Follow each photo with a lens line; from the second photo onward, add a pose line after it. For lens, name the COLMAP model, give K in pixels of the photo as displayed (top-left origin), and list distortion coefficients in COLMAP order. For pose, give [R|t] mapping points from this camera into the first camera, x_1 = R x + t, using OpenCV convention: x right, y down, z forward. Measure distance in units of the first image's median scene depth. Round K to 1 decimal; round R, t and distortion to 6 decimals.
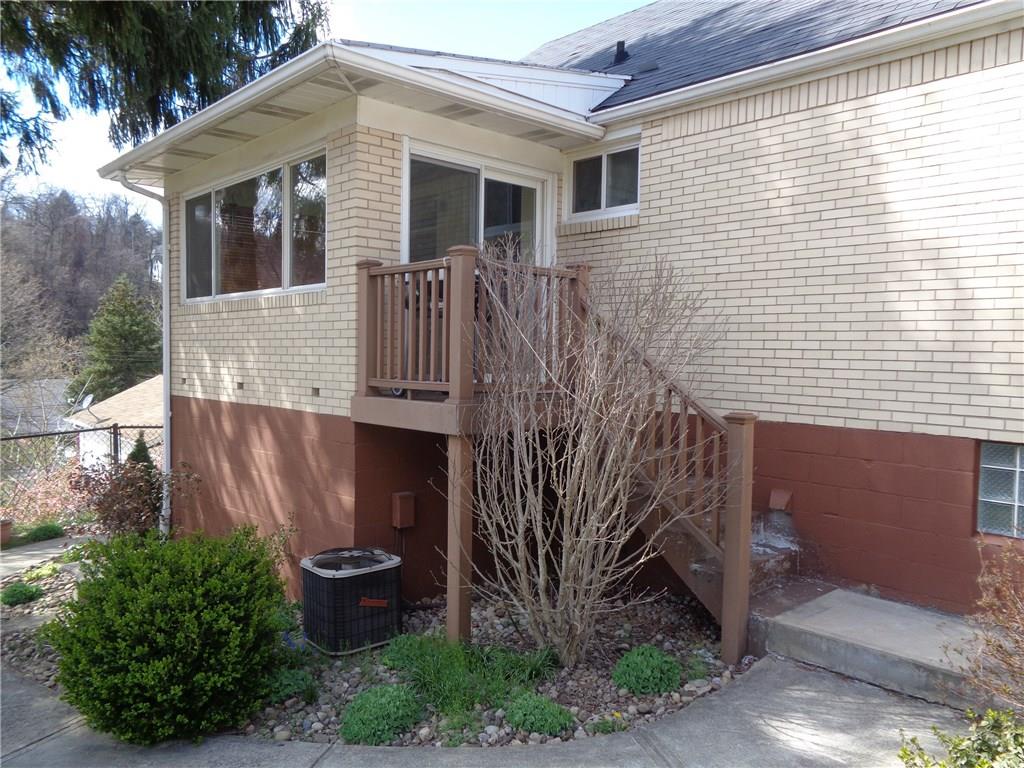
lens RADIAL K [[764.3, 0, 512.0], [0, 764.3, 384.0], [0, 0, 1]] dist [0.008499, 0.002823]
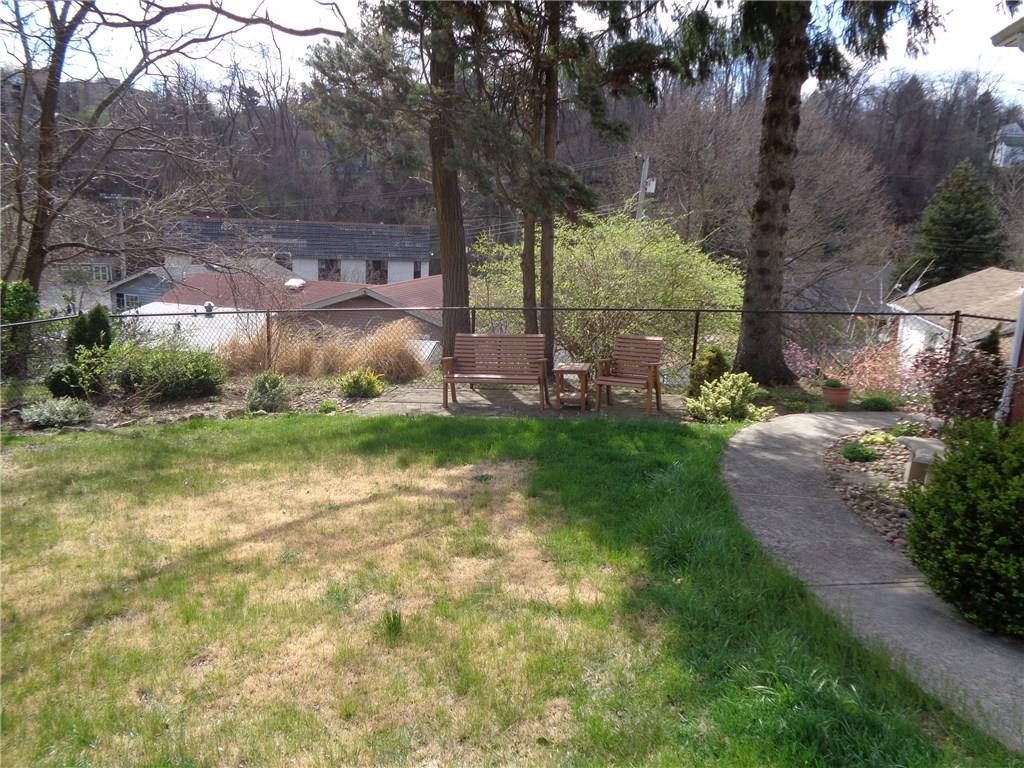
lens RADIAL K [[758.7, 0, 512.0], [0, 758.7, 384.0], [0, 0, 1]] dist [-0.004524, -0.000949]
pose [[0.563140, 0.190388, -0.804131, -0.043448], [-0.074525, 0.980833, 0.180034, 0.011624], [0.822994, -0.041457, 0.566535, -0.021677]]
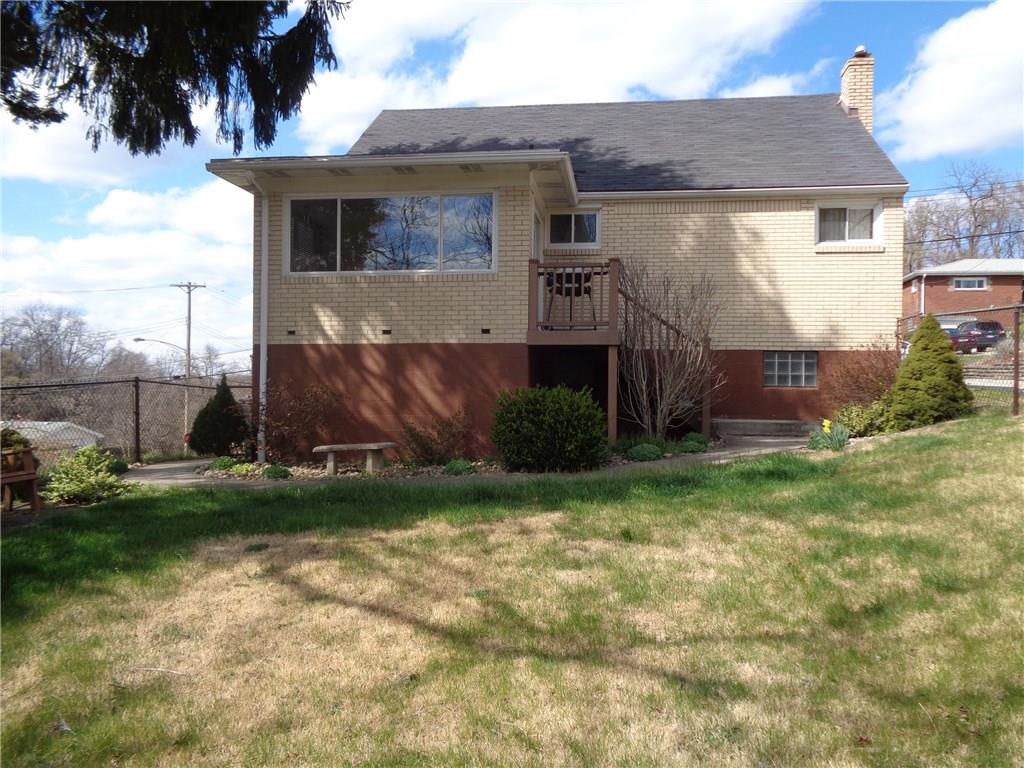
lens RADIAL K [[758.7, 0, 512.0], [0, 758.7, 384.0], [0, 0, 1]] dist [-0.004524, -0.000949]
pose [[0.781556, -0.004959, 0.623816, -0.923603], [0.026466, 0.999332, -0.025214, 0.125440], [-0.623274, 0.036216, 0.781165, -0.268681]]
